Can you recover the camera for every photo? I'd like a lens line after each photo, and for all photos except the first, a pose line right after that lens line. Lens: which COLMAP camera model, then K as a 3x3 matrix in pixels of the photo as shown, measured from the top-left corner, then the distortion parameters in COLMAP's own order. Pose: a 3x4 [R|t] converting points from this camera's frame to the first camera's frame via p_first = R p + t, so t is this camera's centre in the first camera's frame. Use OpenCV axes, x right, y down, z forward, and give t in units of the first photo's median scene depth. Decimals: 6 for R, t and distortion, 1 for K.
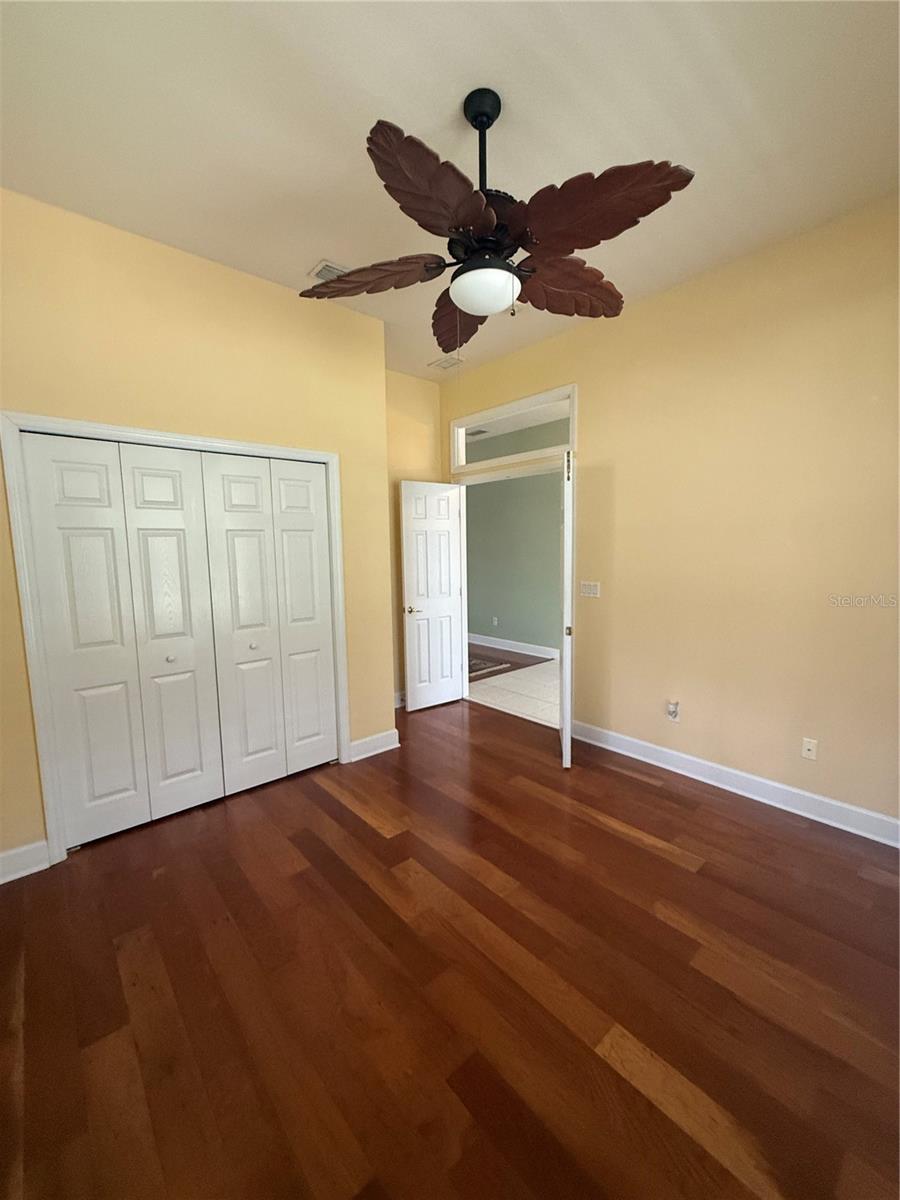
lens RADIAL K [[480.5, 0, 450.0], [0, 480.5, 600.0], [0, 0, 1]] dist [0.000102, 0.000015]
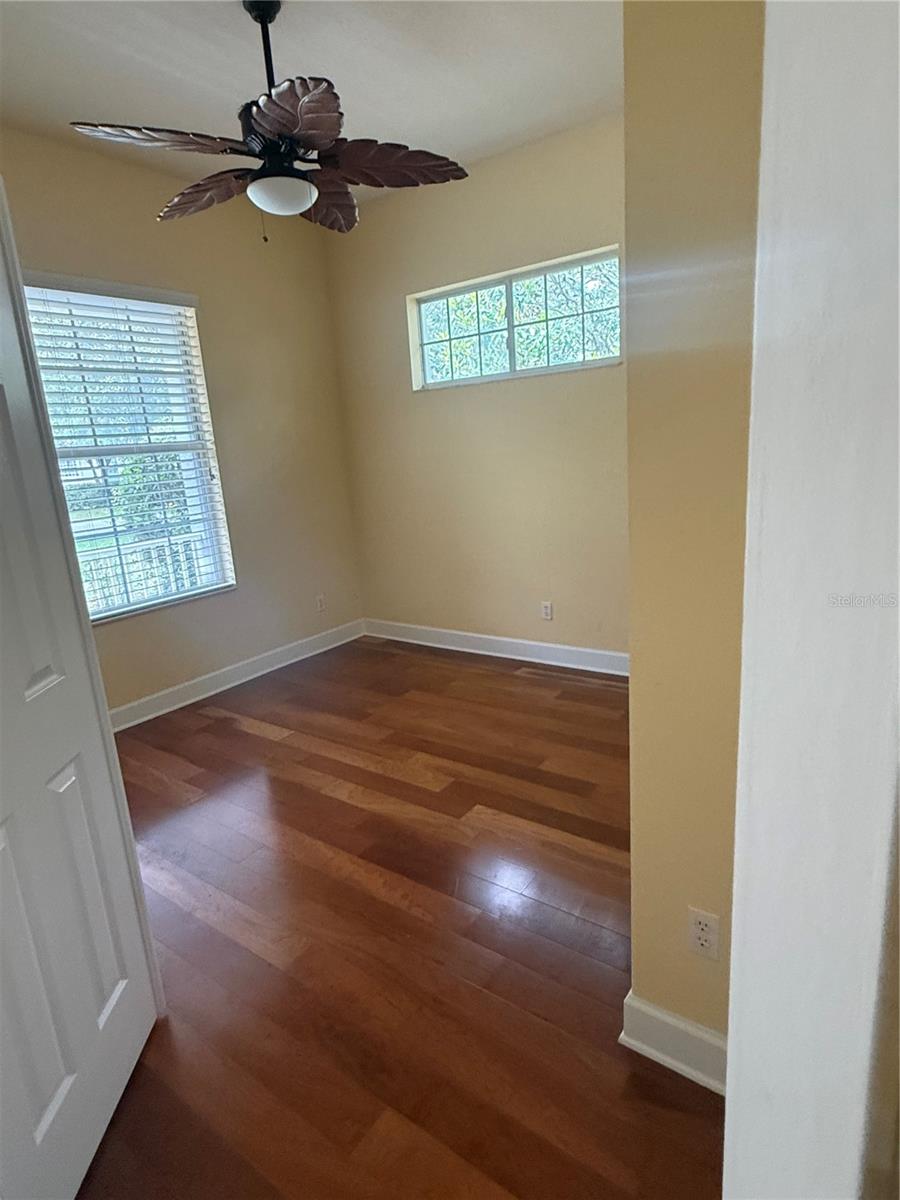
lens RADIAL K [[639.8, 0, 450.0], [0, 639.8, 600.0], [0, 0, 1]] dist [-0.002269, -0.000150]
pose [[-0.968558, 0.139716, -0.205850, 0.122859], [0.065194, 0.941037, 0.331962, -0.245069], [0.240093, 0.308104, -0.920558, 2.555648]]
